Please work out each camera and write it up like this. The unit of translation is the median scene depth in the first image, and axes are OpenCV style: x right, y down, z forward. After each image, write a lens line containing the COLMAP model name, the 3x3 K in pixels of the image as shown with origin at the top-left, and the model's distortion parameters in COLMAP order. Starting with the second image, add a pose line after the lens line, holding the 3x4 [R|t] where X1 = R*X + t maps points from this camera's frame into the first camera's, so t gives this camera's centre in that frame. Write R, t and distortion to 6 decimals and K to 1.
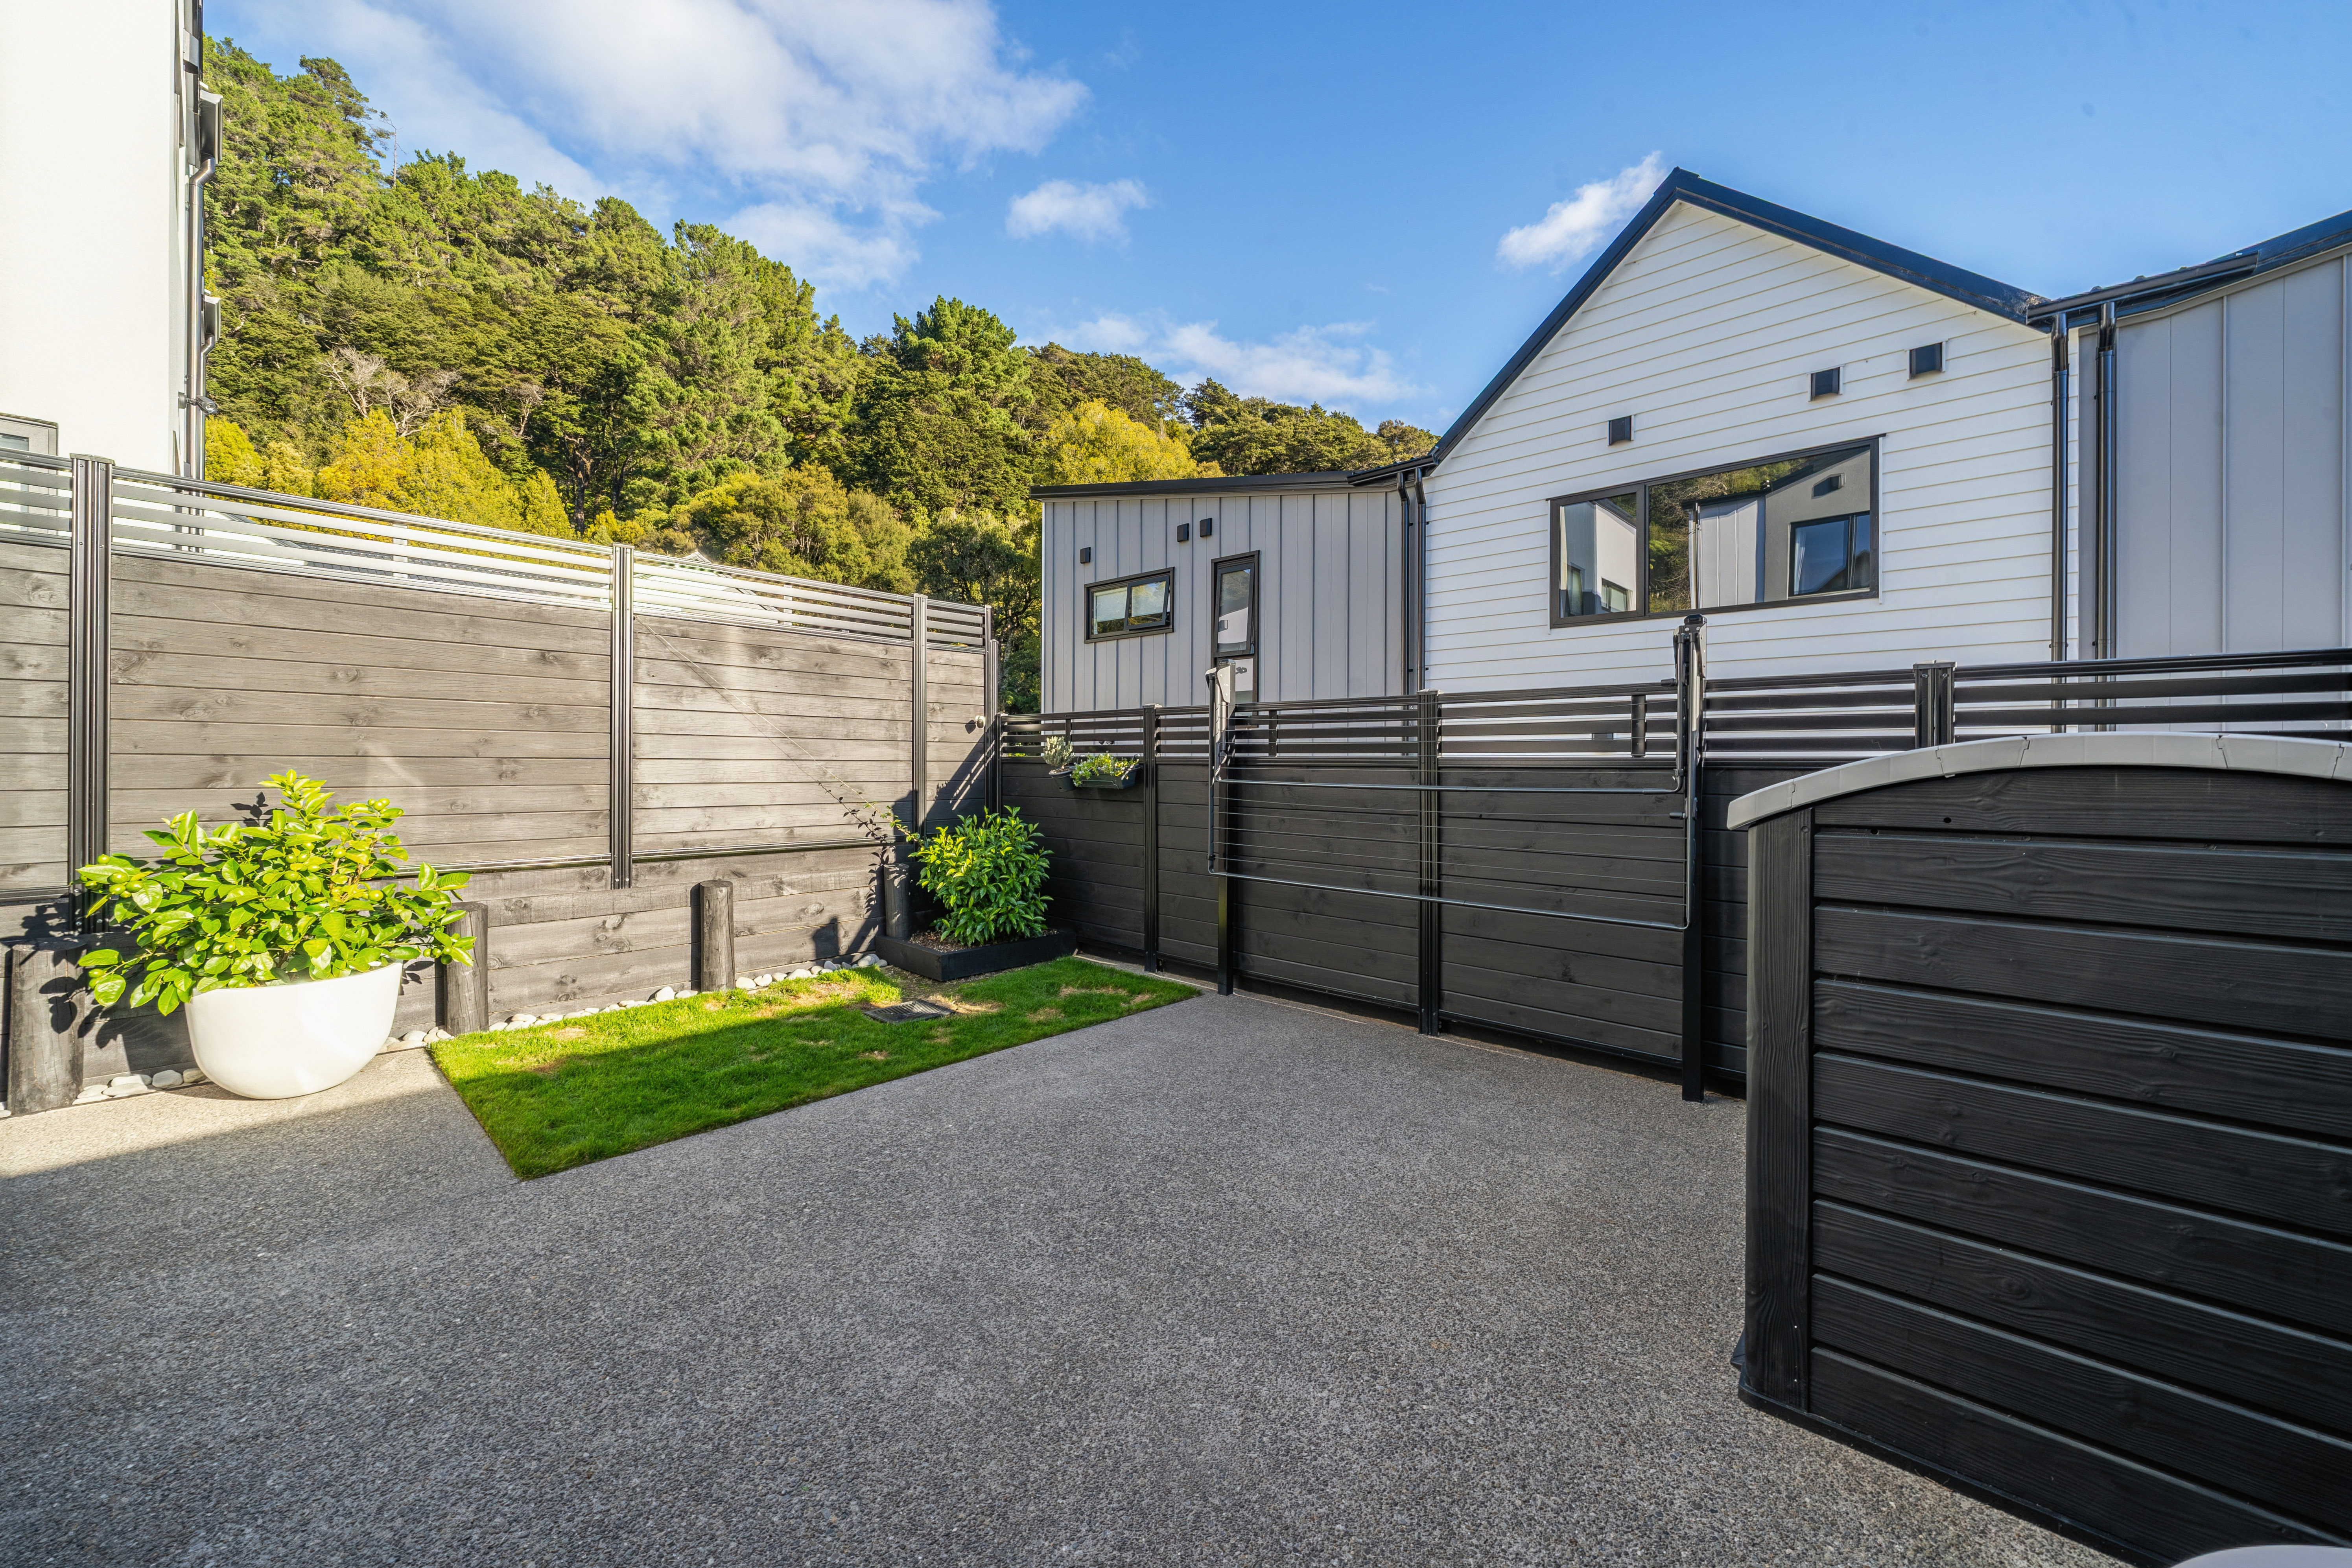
lens RADIAL K [[868.0, 0, 1167.7], [0, 868.0, 777.5], [0, 0, 1]] dist [0.000046, -0.000121]
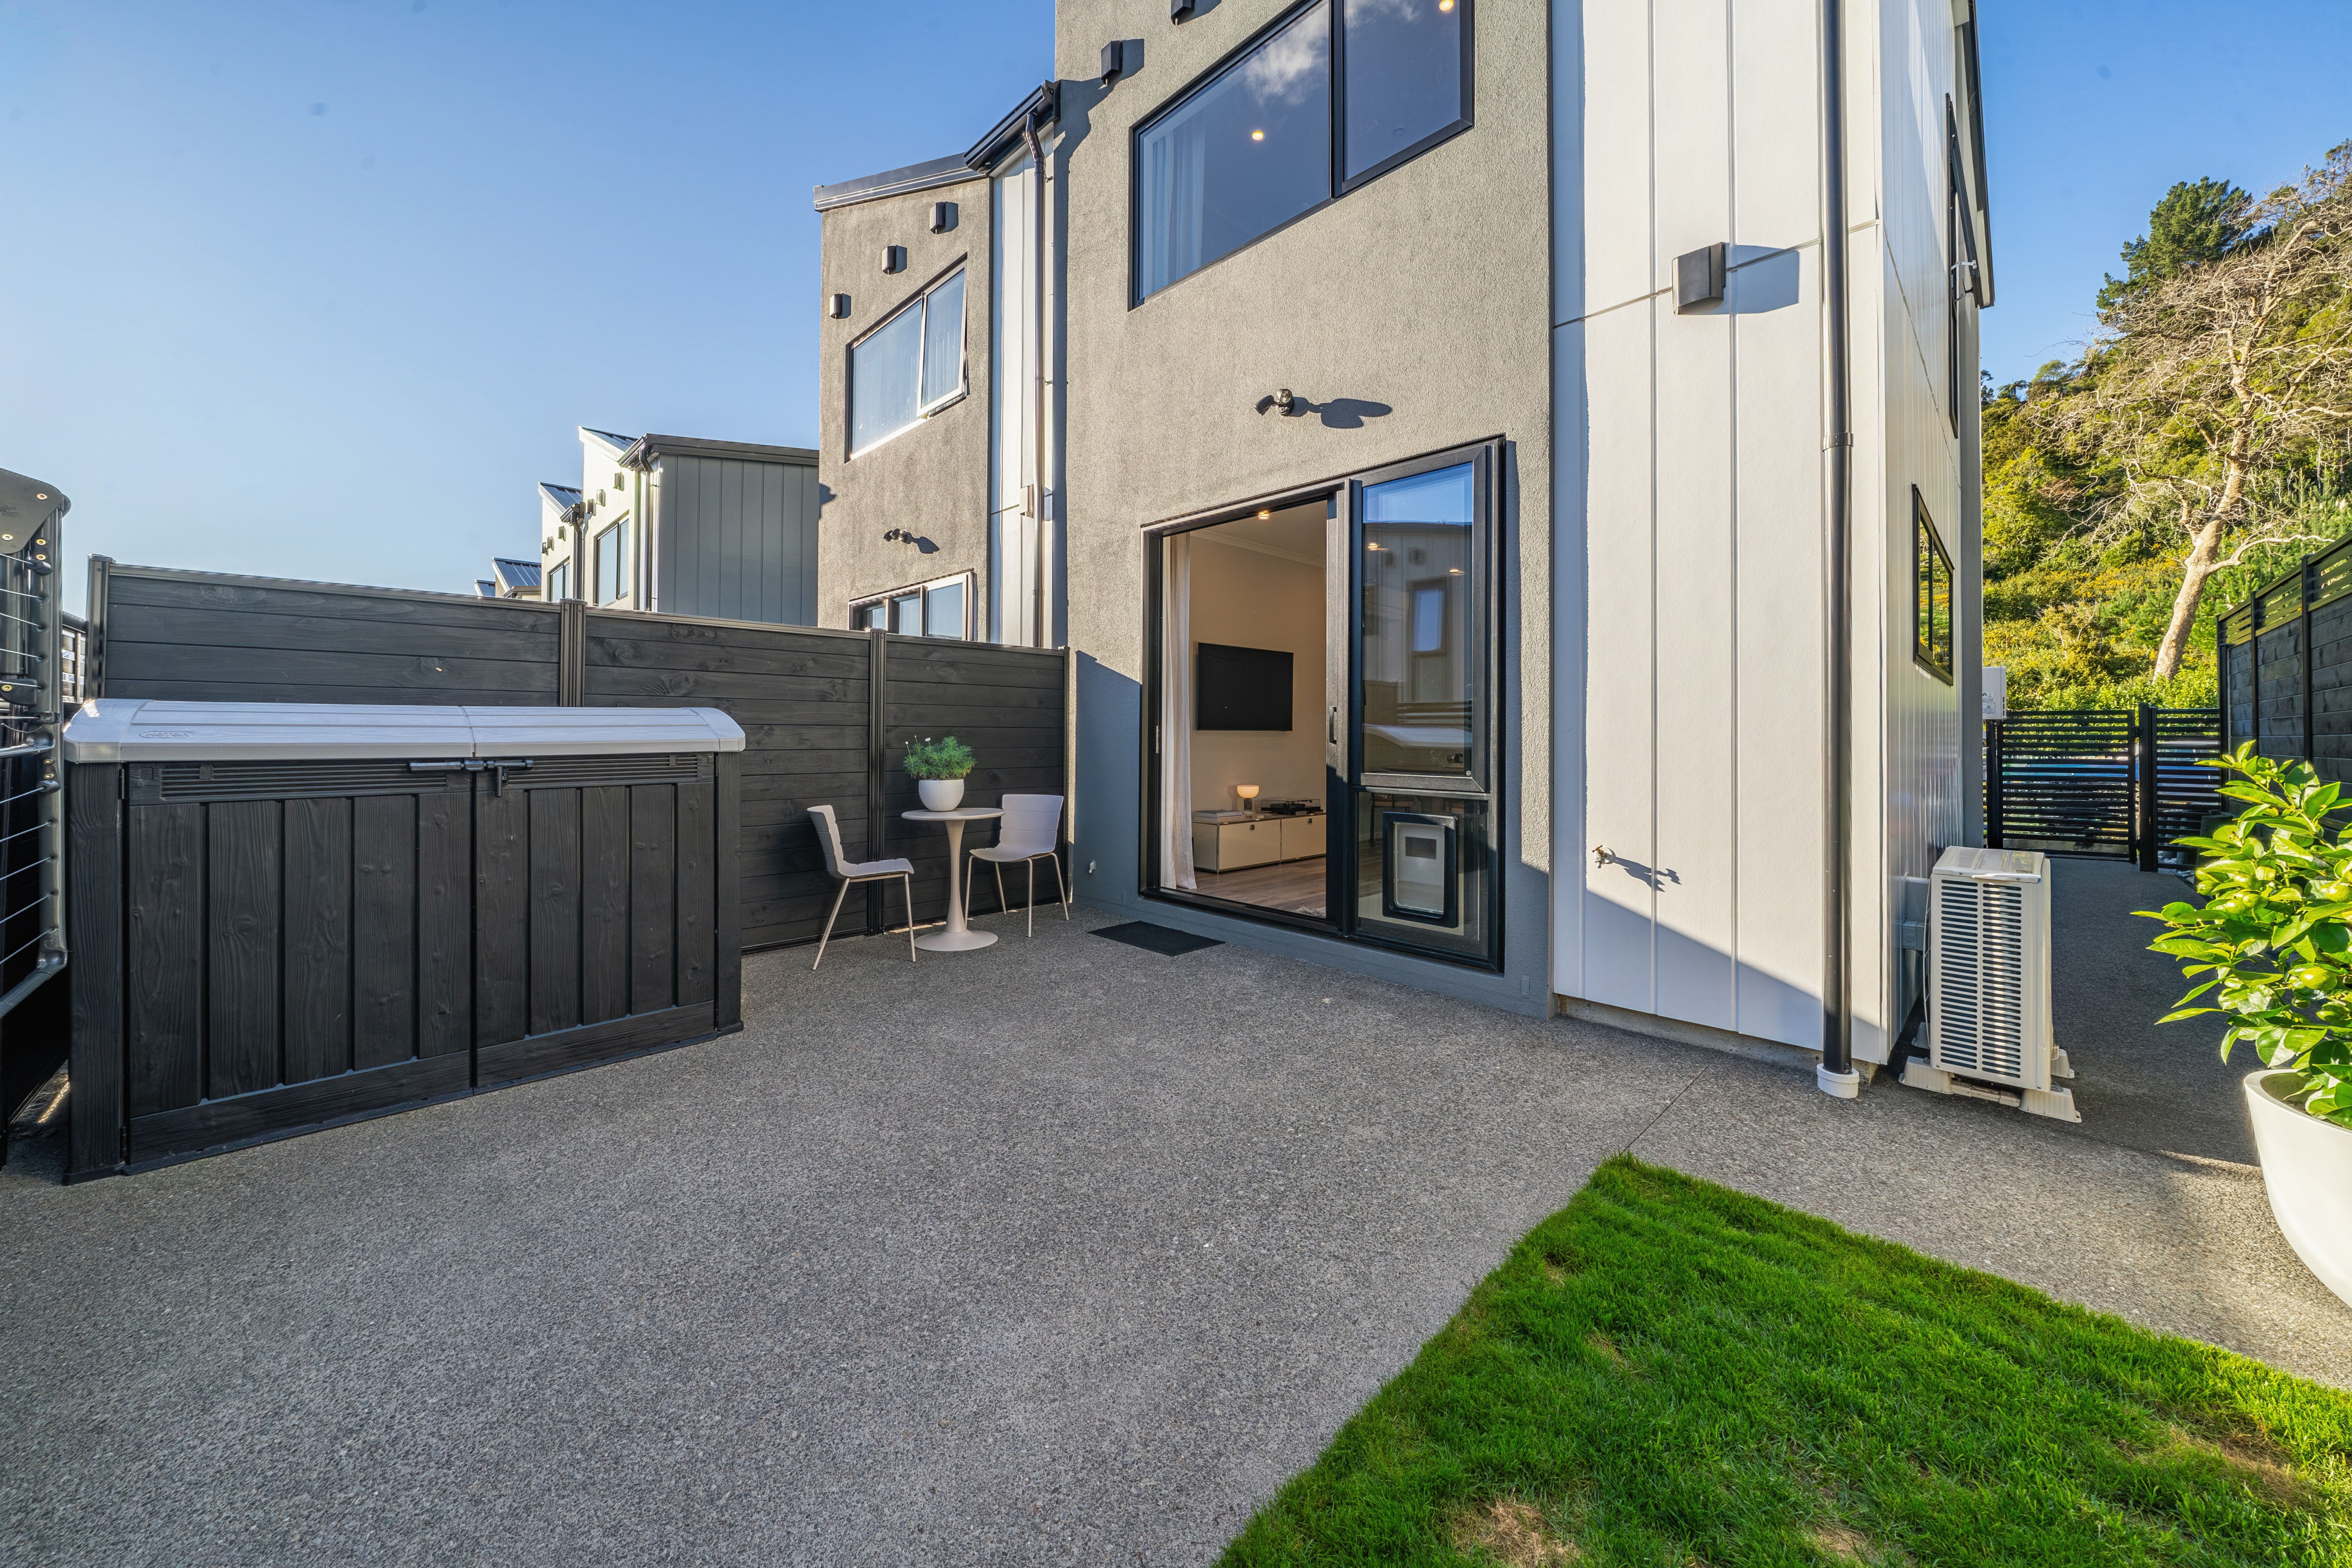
lens RADIAL K [[847.9, 0, 1156.7], [0, 847.9, 766.2], [0, 0, 1]] dist [-0.000963, -0.000244]
pose [[-0.997258, -0.016014, 0.072245, -0.186271], [-0.012272, 0.998574, 0.051947, -0.008270], [-0.072974, 0.050918, -0.996033, 1.210950]]
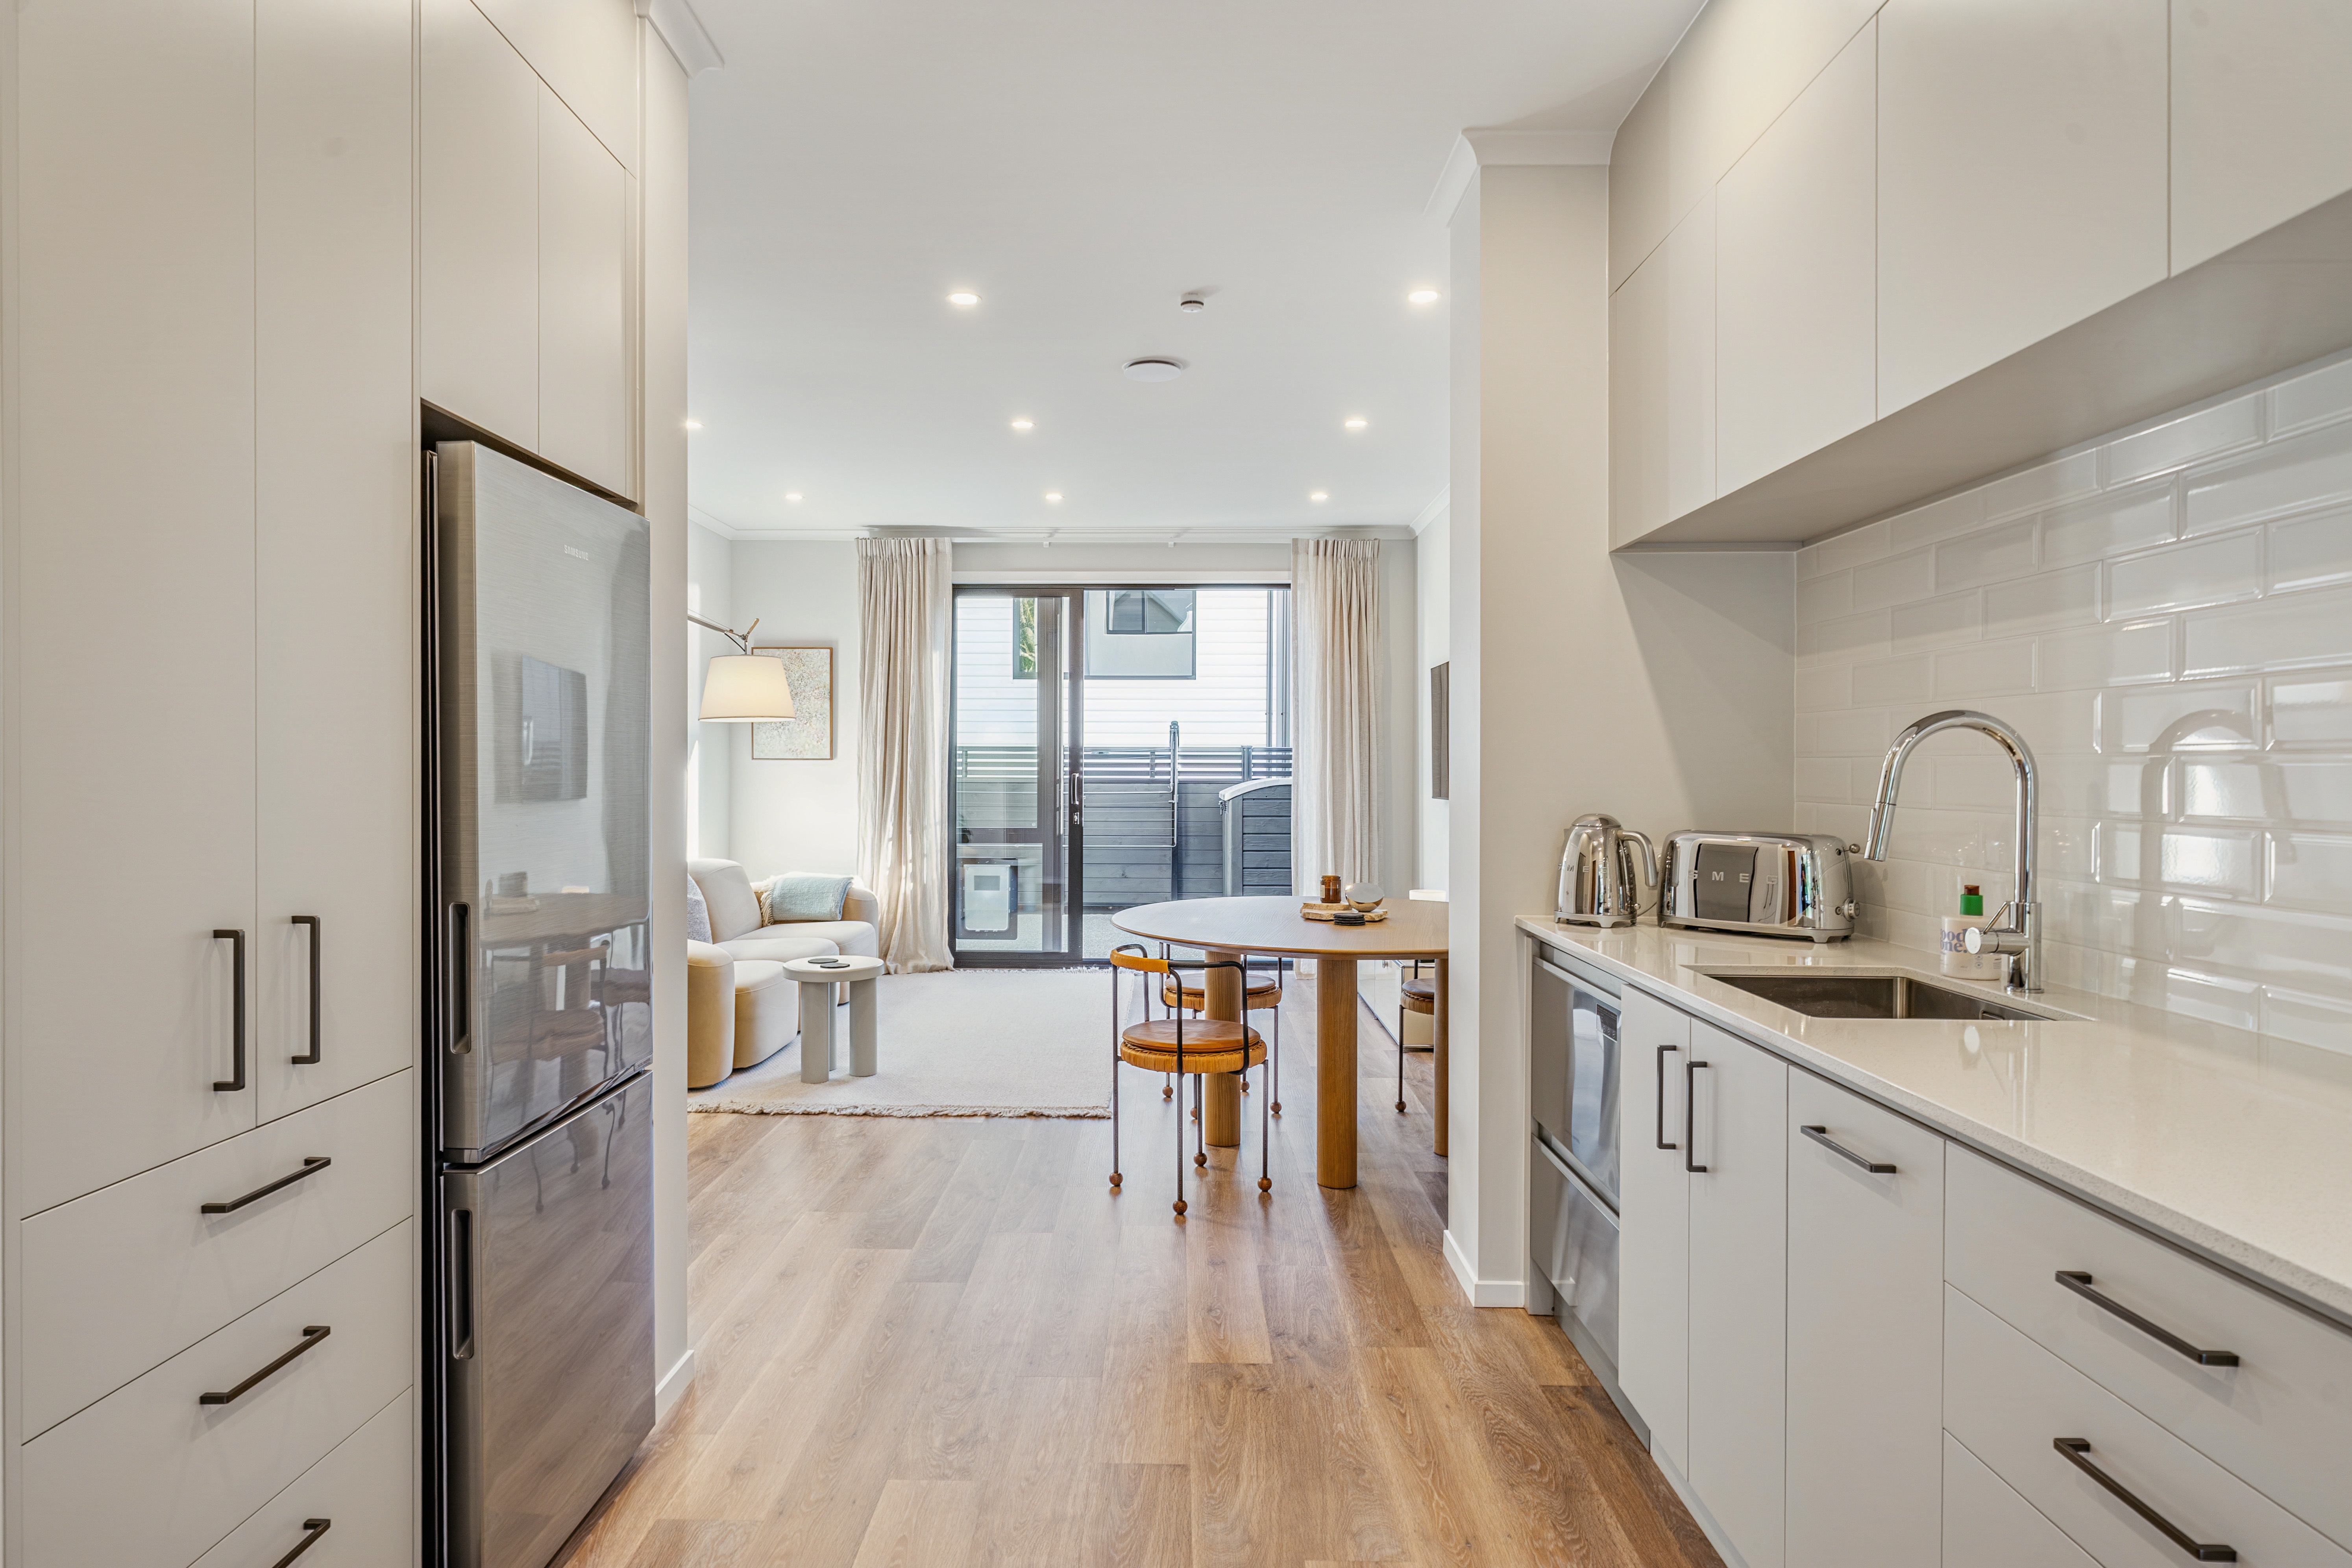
lens RADIAL K [[1308.1, 0, 1150.7], [0, 1308.1, 777.0], [0, 0, 1]] dist [0.001808, 0.000304]
pose [[0.751378, -0.007581, 0.659829, -1.557968], [0.011532, 0.999932, -0.001643, -0.017926], [-0.659771, 0.008844, 0.751414, -1.435646]]
